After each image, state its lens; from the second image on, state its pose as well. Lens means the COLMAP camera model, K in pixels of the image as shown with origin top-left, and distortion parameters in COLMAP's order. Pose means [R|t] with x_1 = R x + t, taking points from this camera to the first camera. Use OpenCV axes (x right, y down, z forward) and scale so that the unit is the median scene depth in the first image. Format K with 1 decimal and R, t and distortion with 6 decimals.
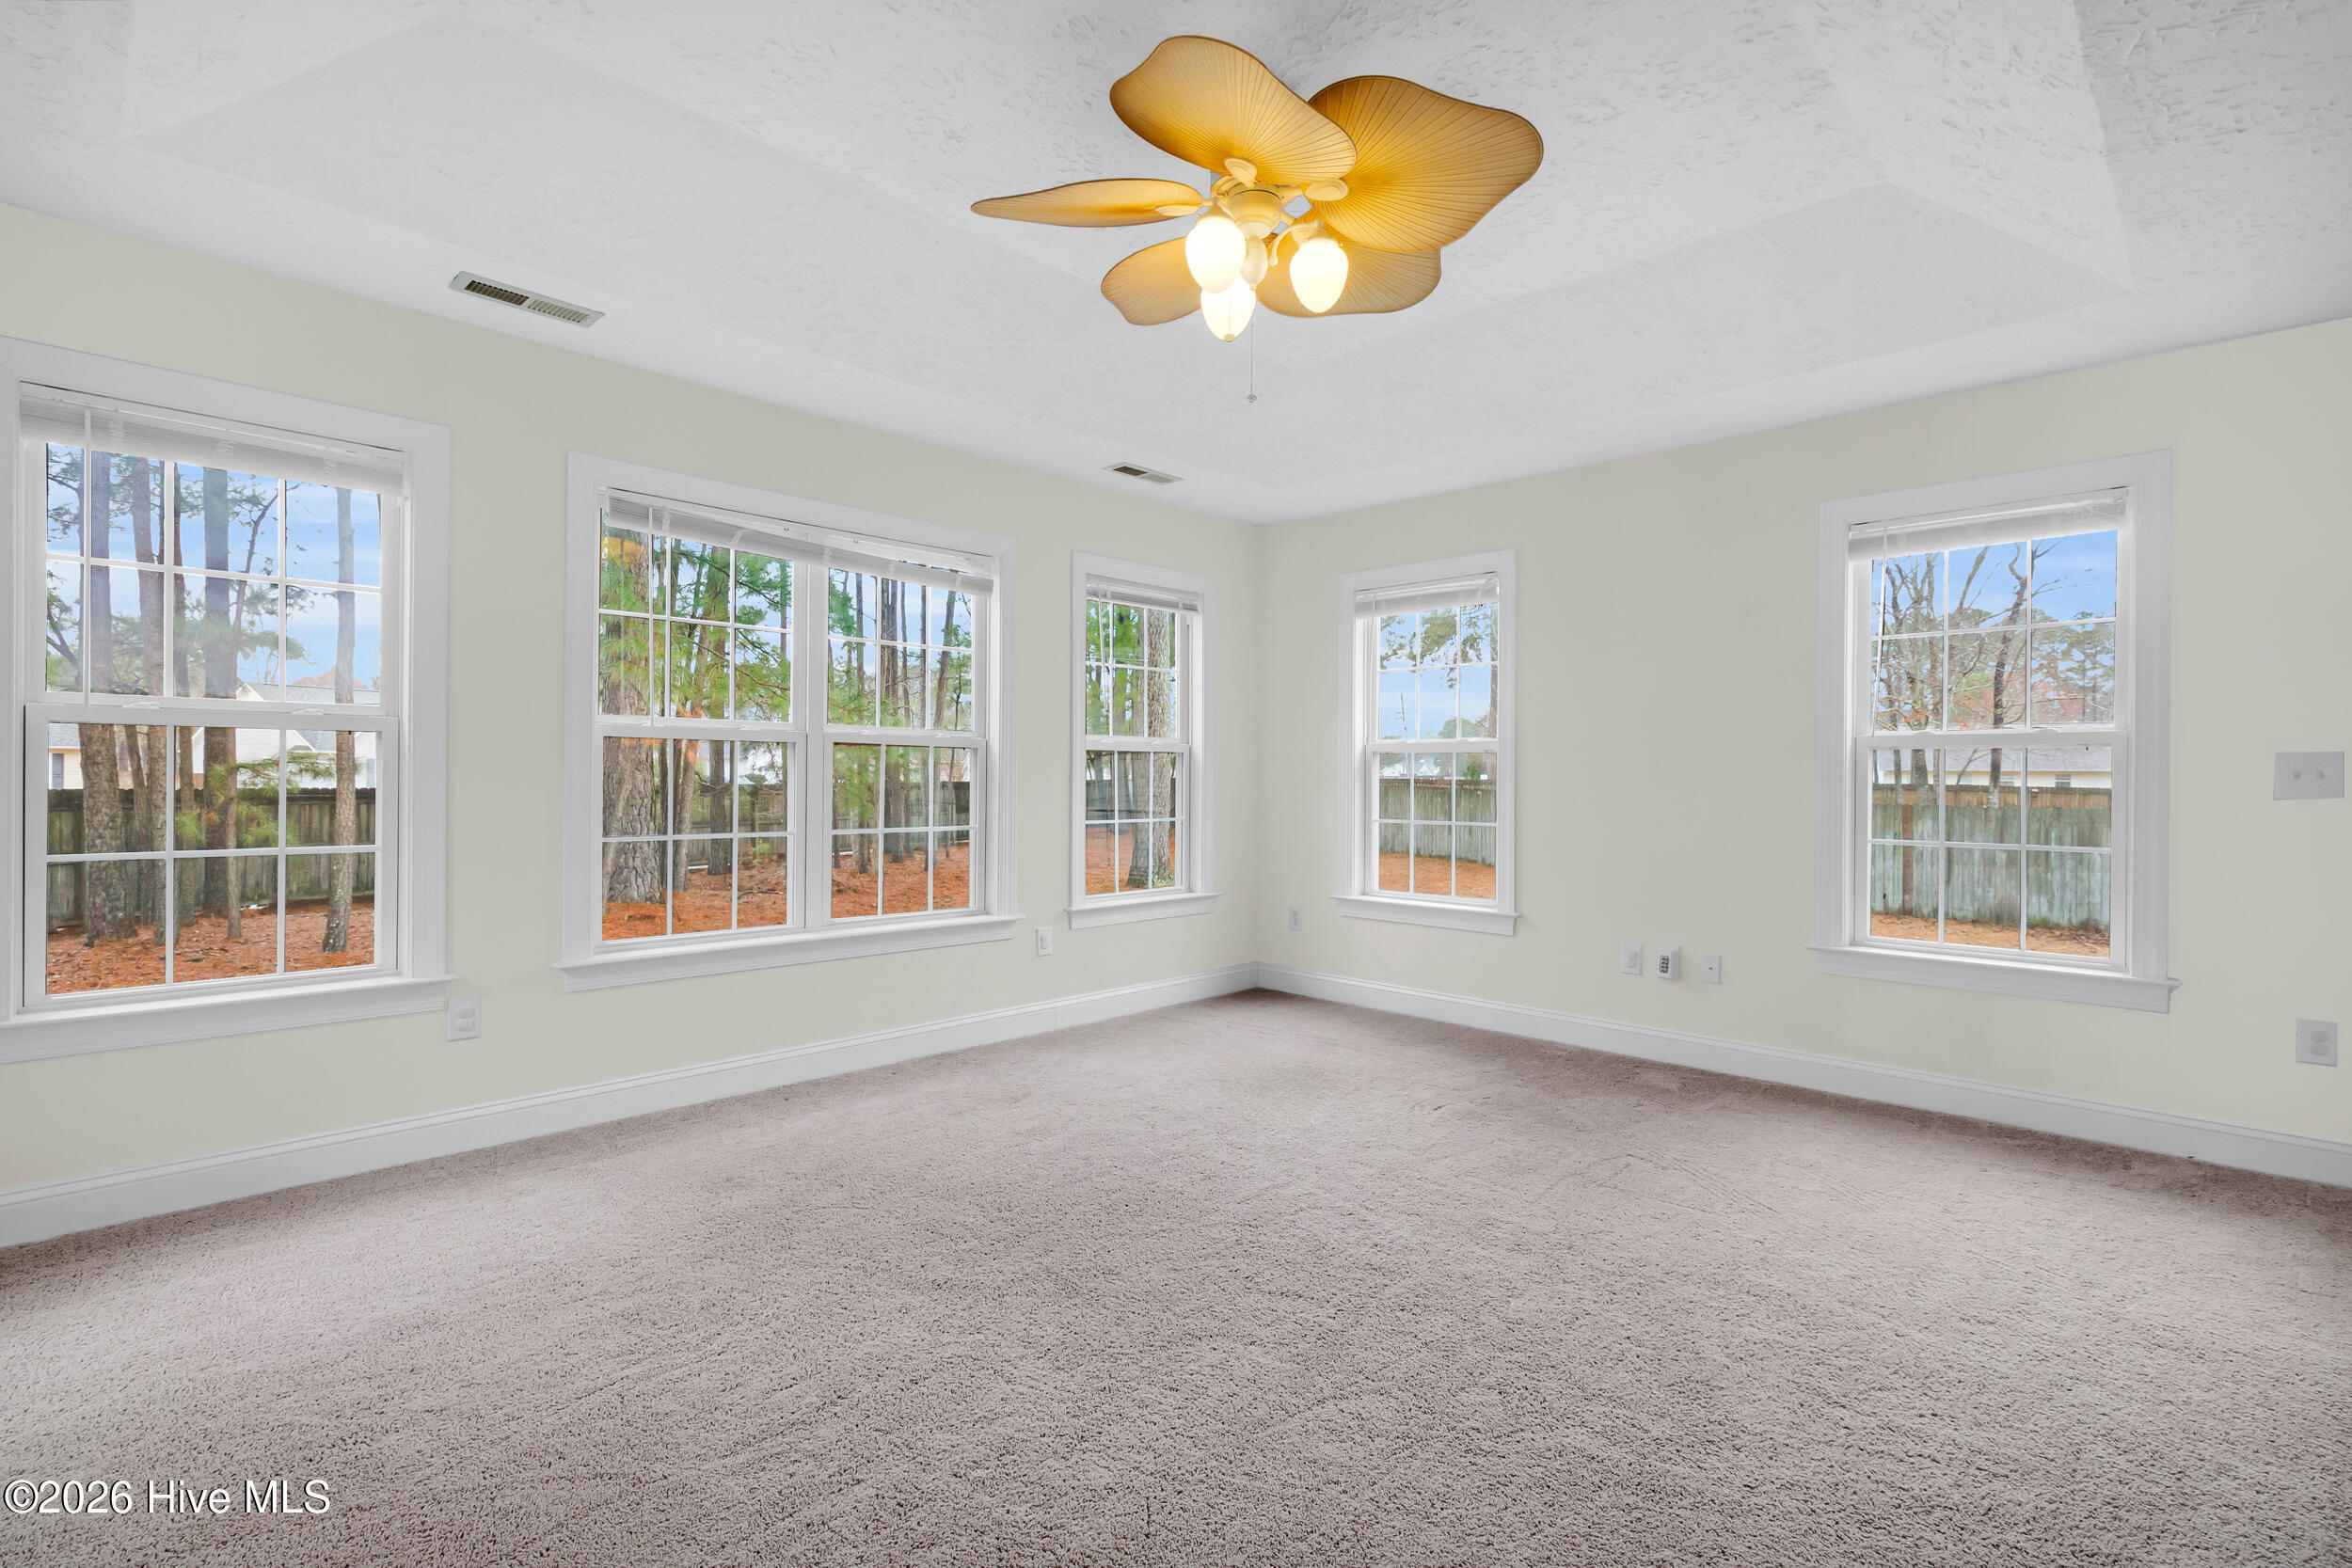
lens RADIAL K [[1119.1, 0, 1100.4], [0, 1119.1, 796.5], [0, 0, 1]] dist [-0.027741, 0.000423]
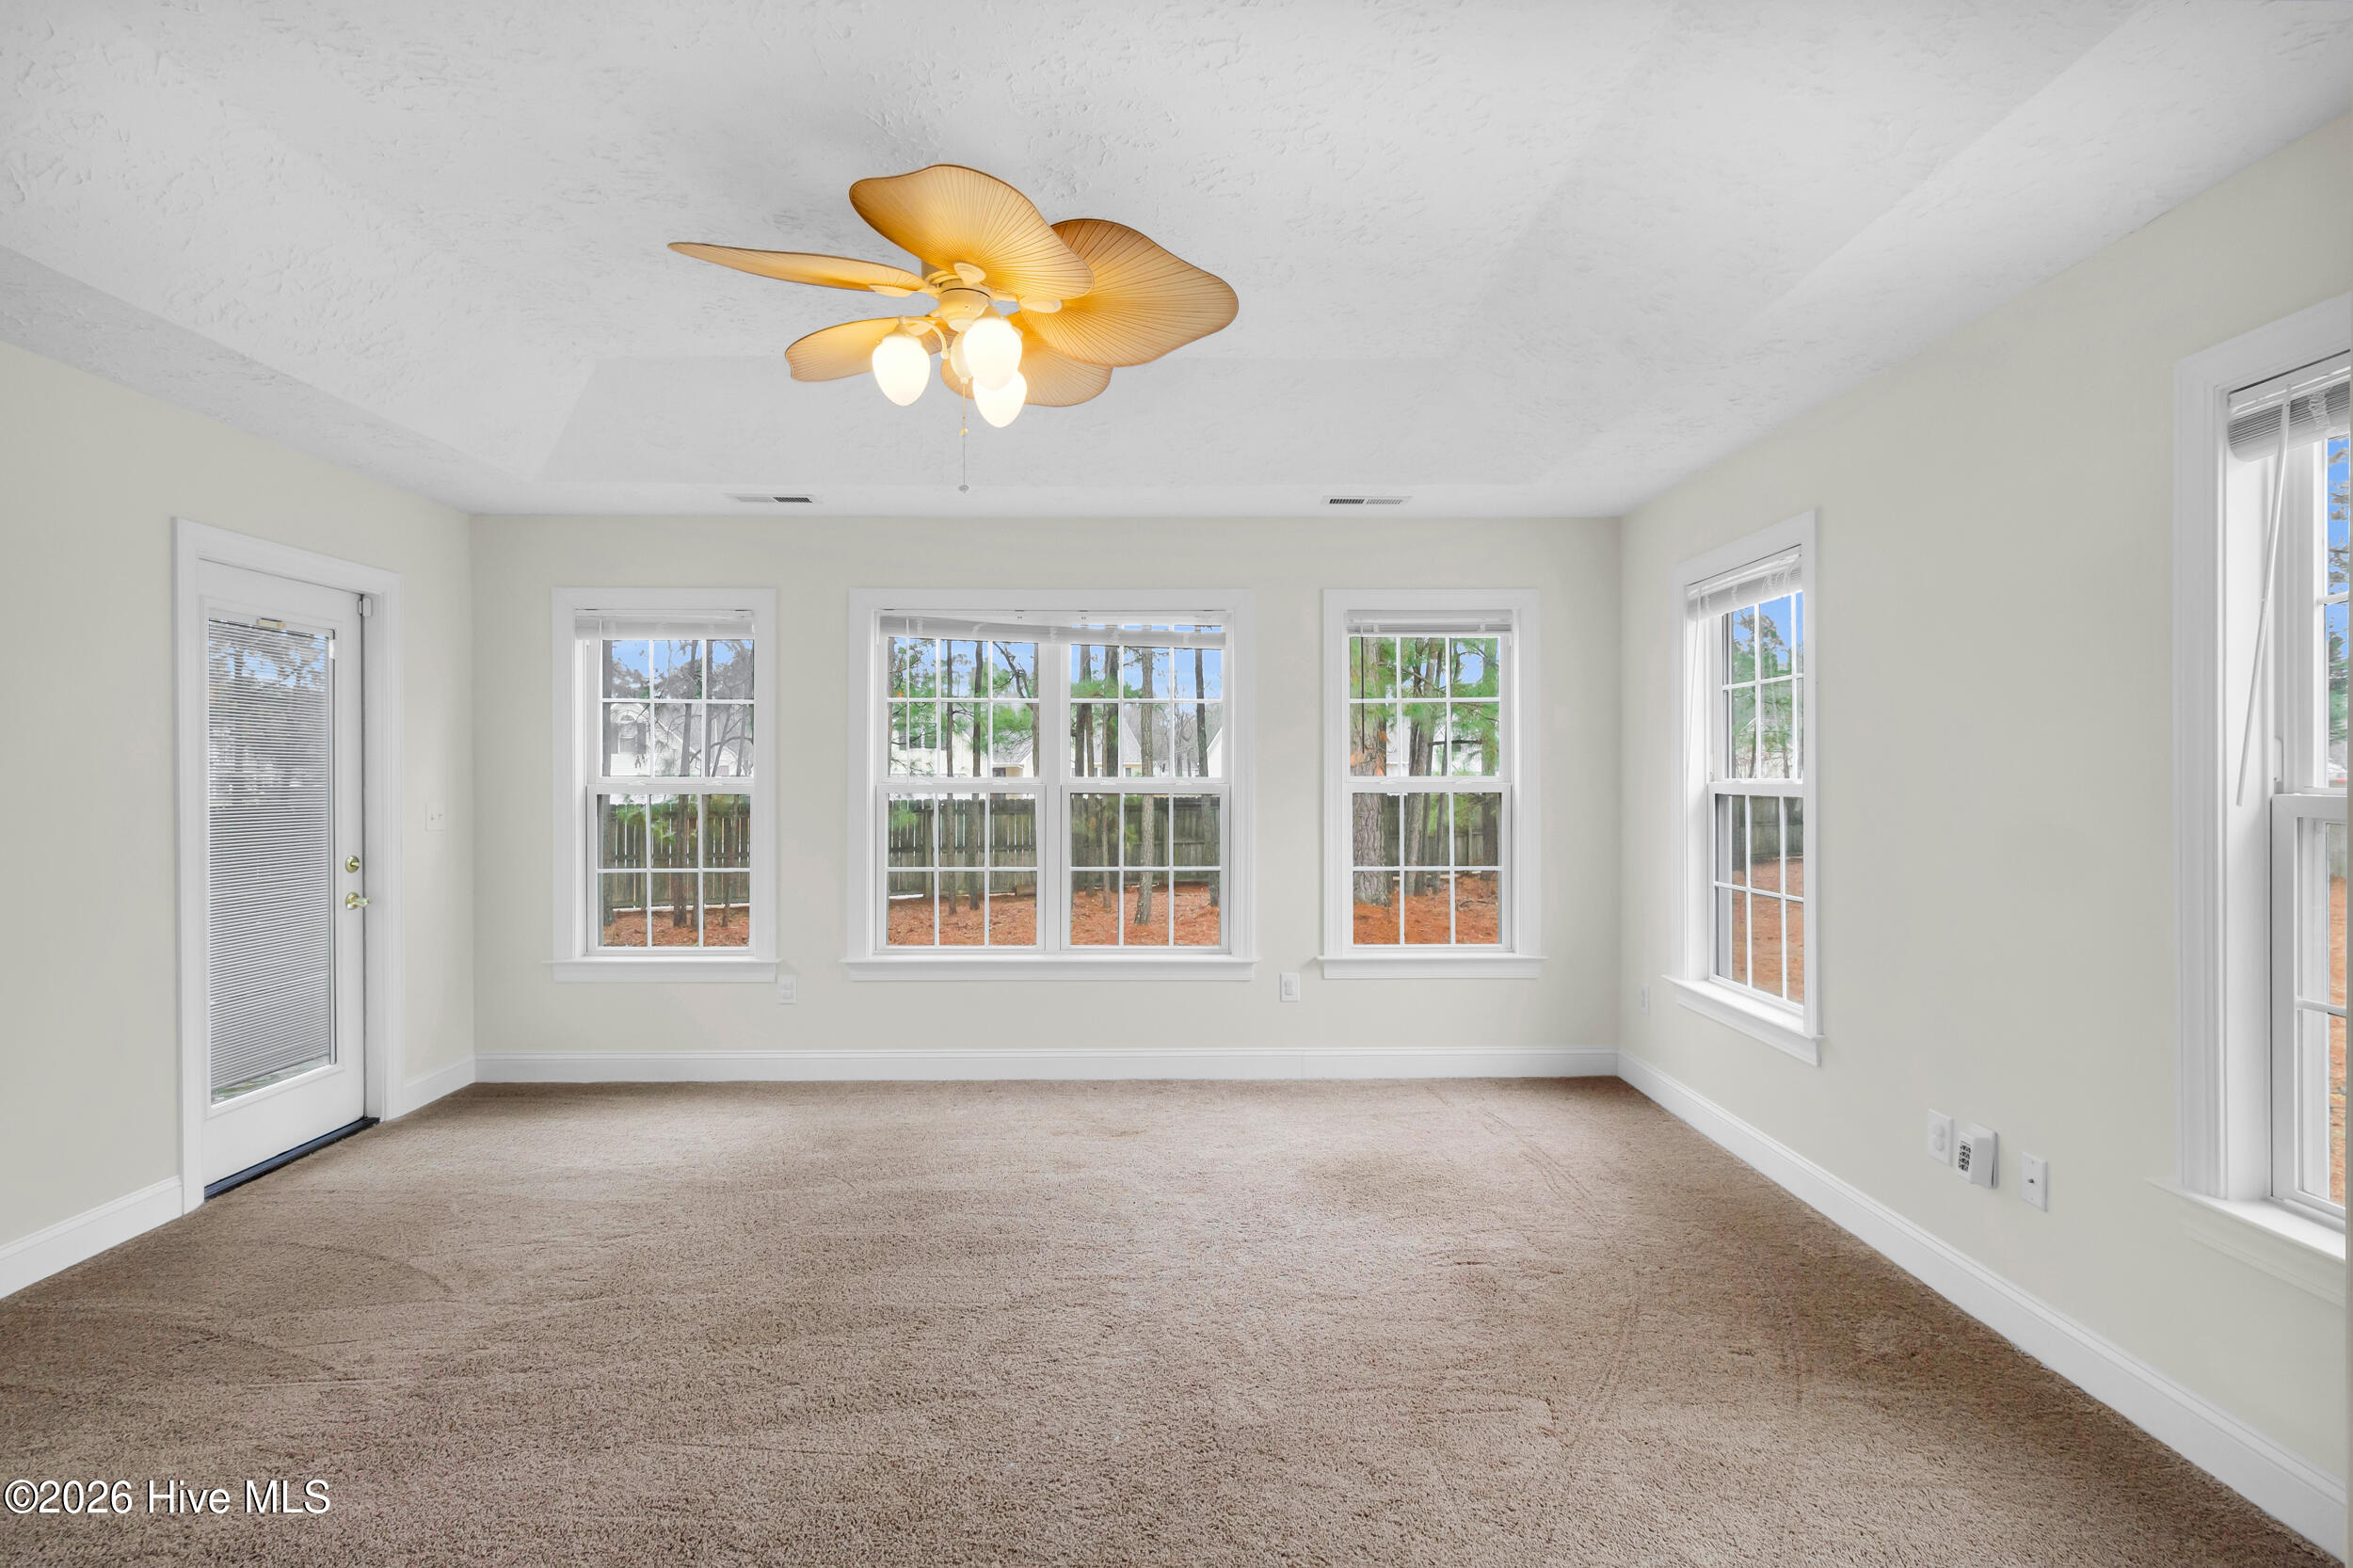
lens RADIAL K [[1078.0, 0, 1176.0], [0, 1078.0, 774.5], [0, 0, 1]] dist [-0.000059, 0.000319]
pose [[0.712286, -0.013084, -0.701768, 0.615827], [-0.007772, 0.999618, -0.026527, -0.037097], [0.701847, 0.024349, 0.711912, 0.276017]]
